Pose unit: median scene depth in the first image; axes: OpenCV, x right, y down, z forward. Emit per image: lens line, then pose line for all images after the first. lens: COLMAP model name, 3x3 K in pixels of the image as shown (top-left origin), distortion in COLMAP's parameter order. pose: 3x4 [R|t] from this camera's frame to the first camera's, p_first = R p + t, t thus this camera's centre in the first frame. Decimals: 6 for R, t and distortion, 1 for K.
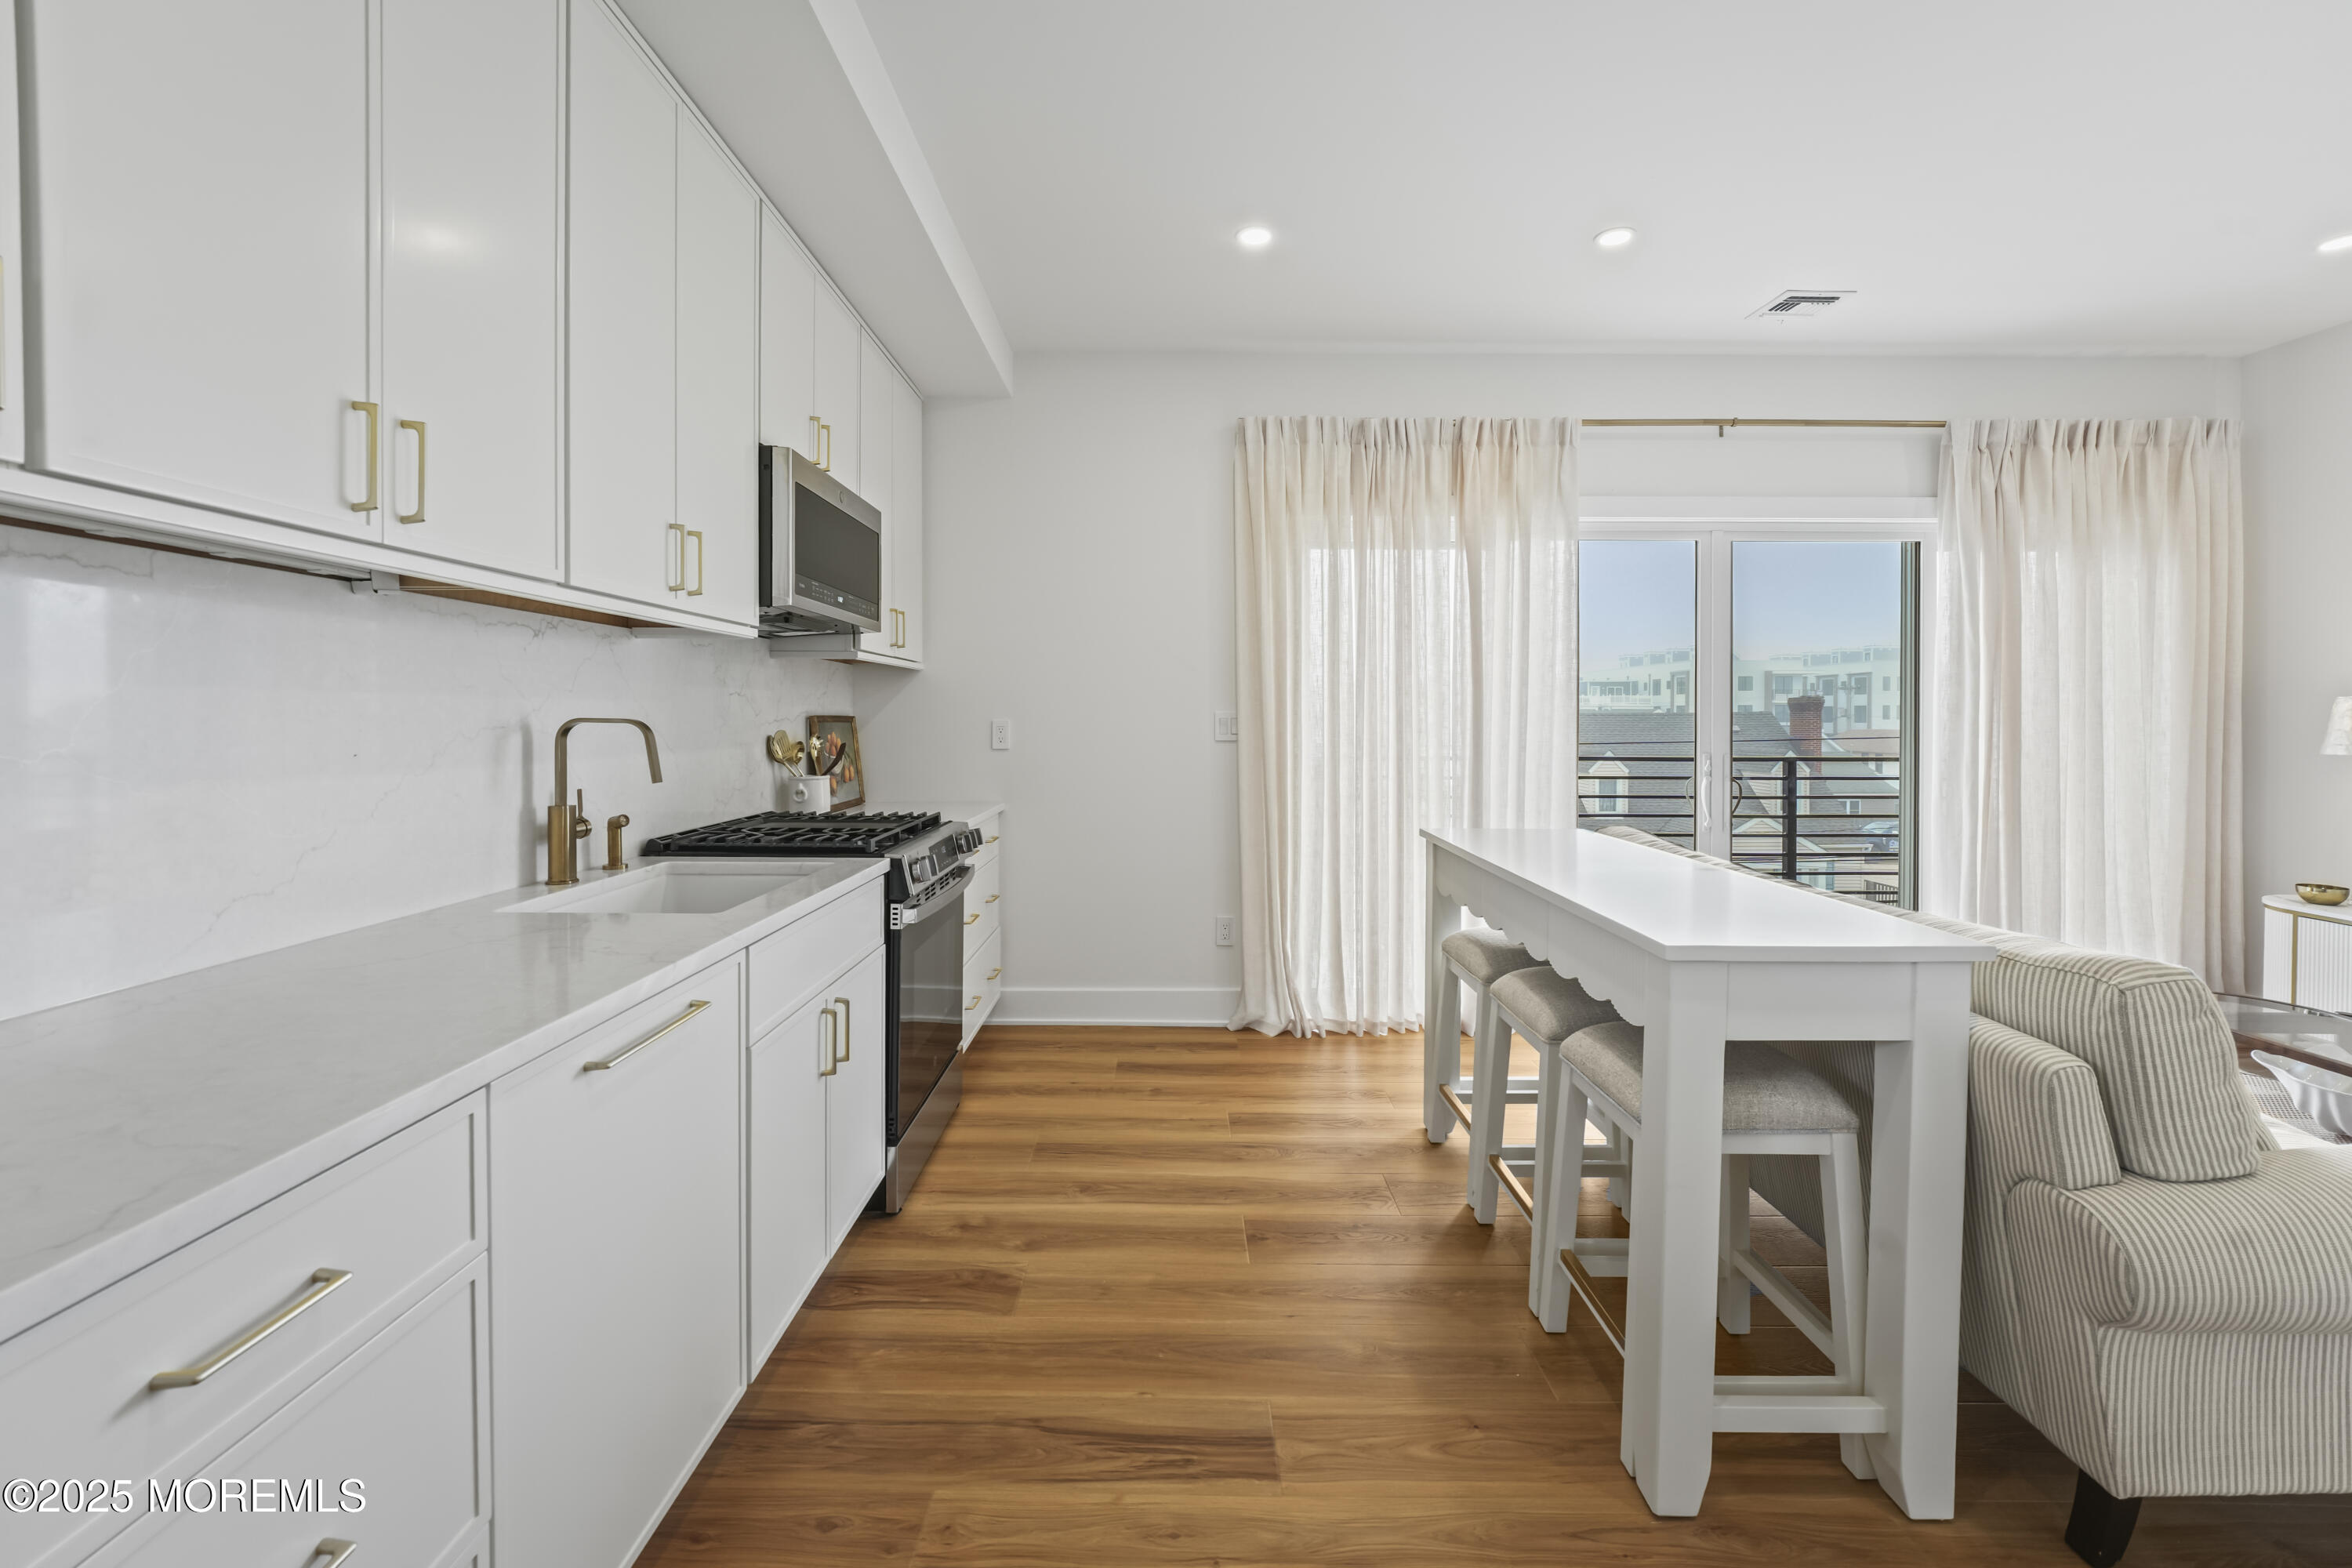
lens RADIAL K [[967.5, 0, 1169.3], [0, 967.5, 729.4], [0, 0, 1]] dist [-0.008803, 0.000092]
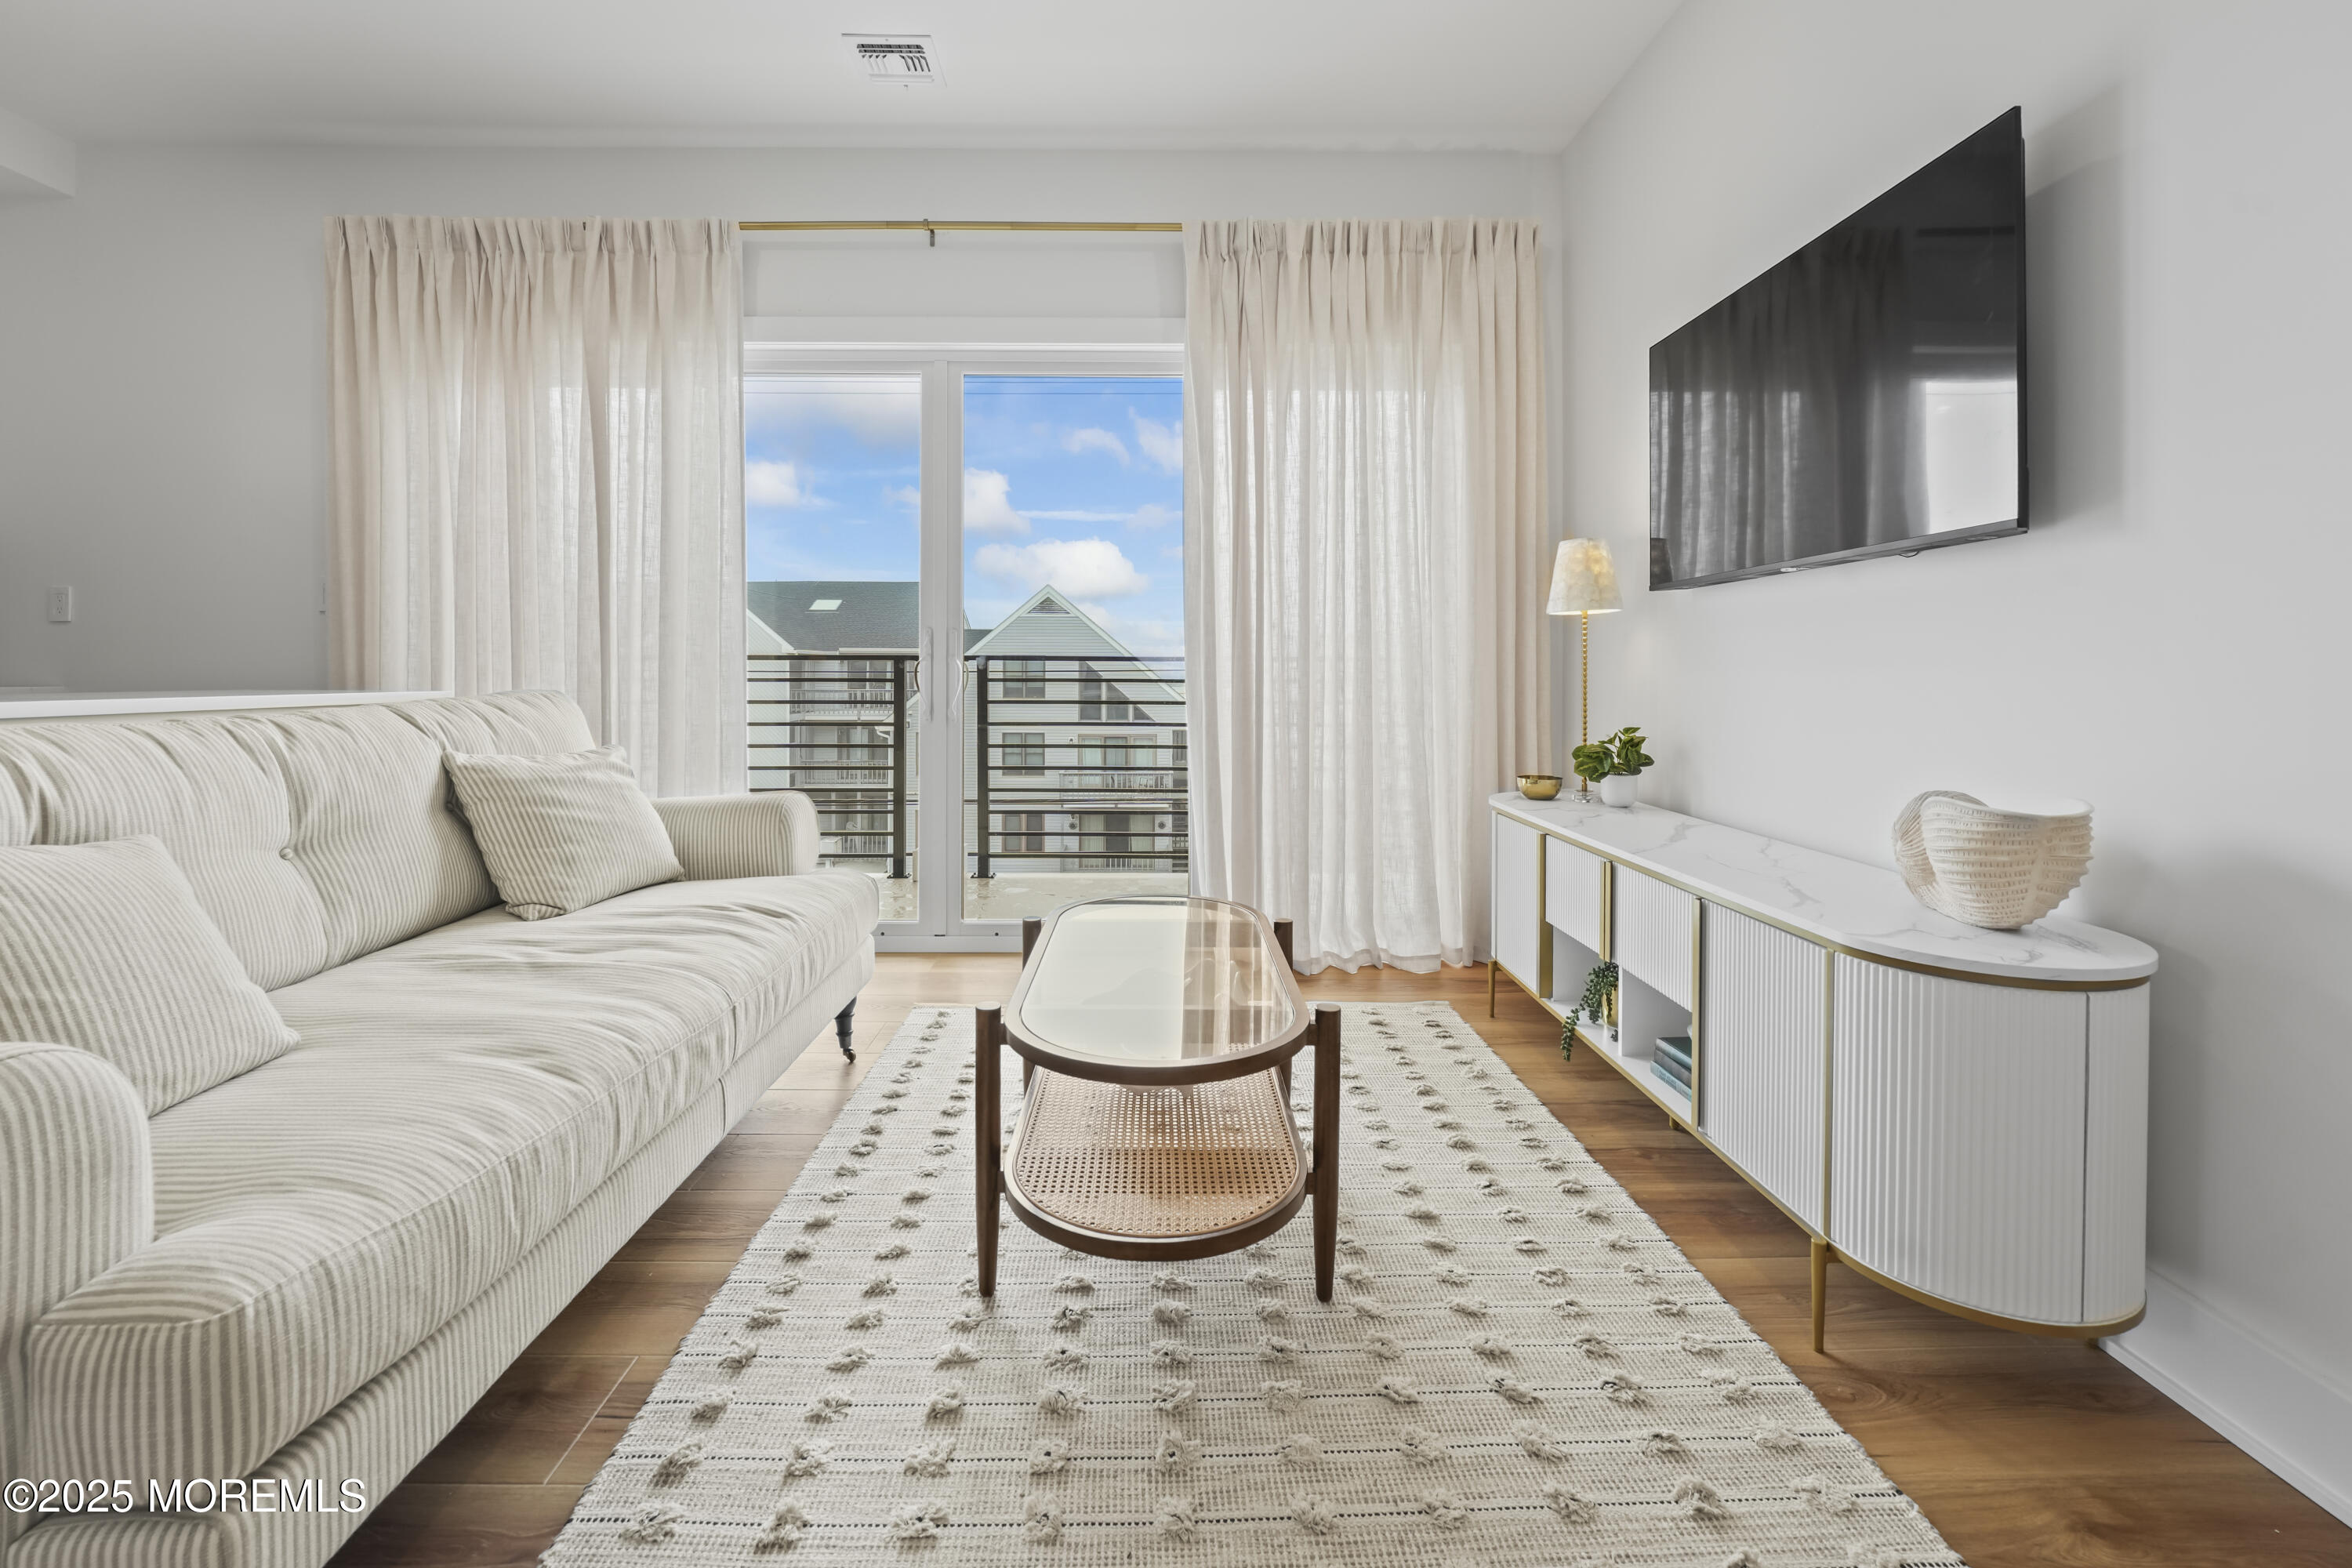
lens RADIAL K [[972.1, 0, 1173.7], [0, 972.1, 709.4], [0, 0, 1]] dist [-0.011244, 0.000296]
pose [[0.999832, 0.001559, 0.018255, 0.874468], [-0.001836, 0.999883, 0.015184, 0.093984], [-0.018229, -0.015215, 0.999718, 0.178369]]
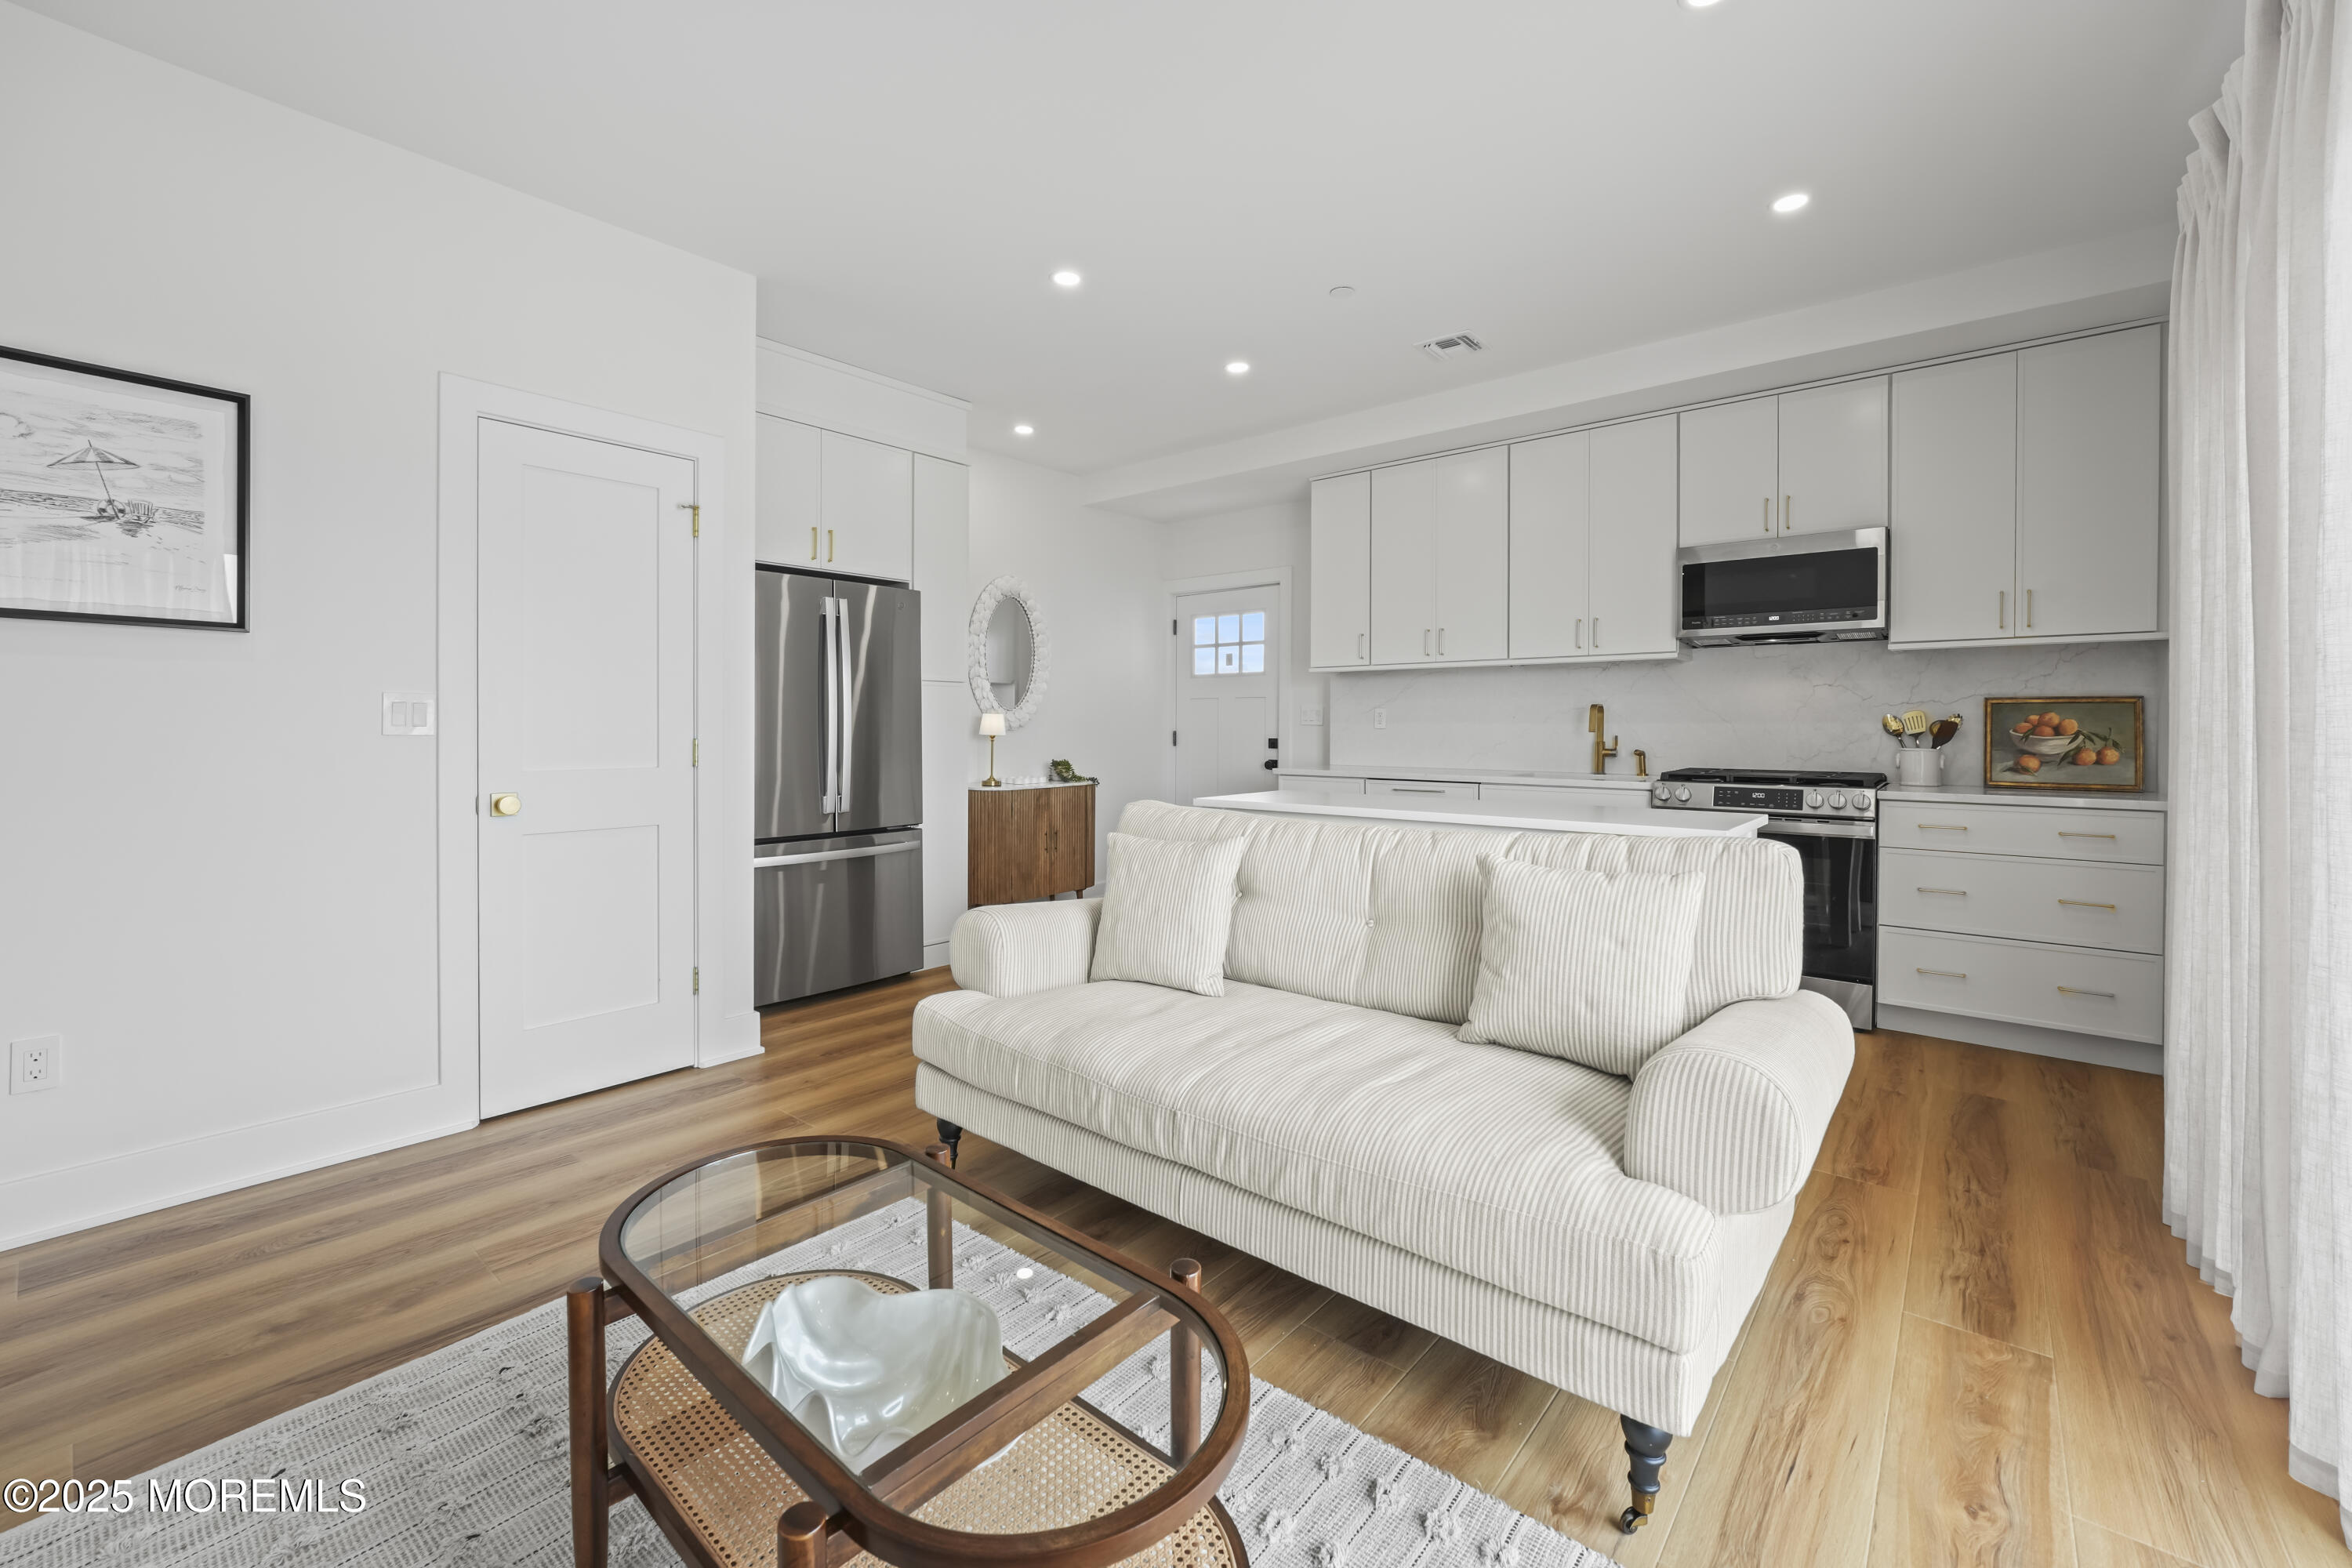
lens RADIAL K [[967.5, 0, 1169.3], [0, 967.5, 729.4], [0, 0, 1]] dist [-0.008803, 0.000092]
pose [[-0.646018, -0.000559, -0.763322, 1.074768], [-0.013370, 0.999855, 0.010582, 0.022904], [0.763205, 0.017042, -0.645932, 0.995591]]
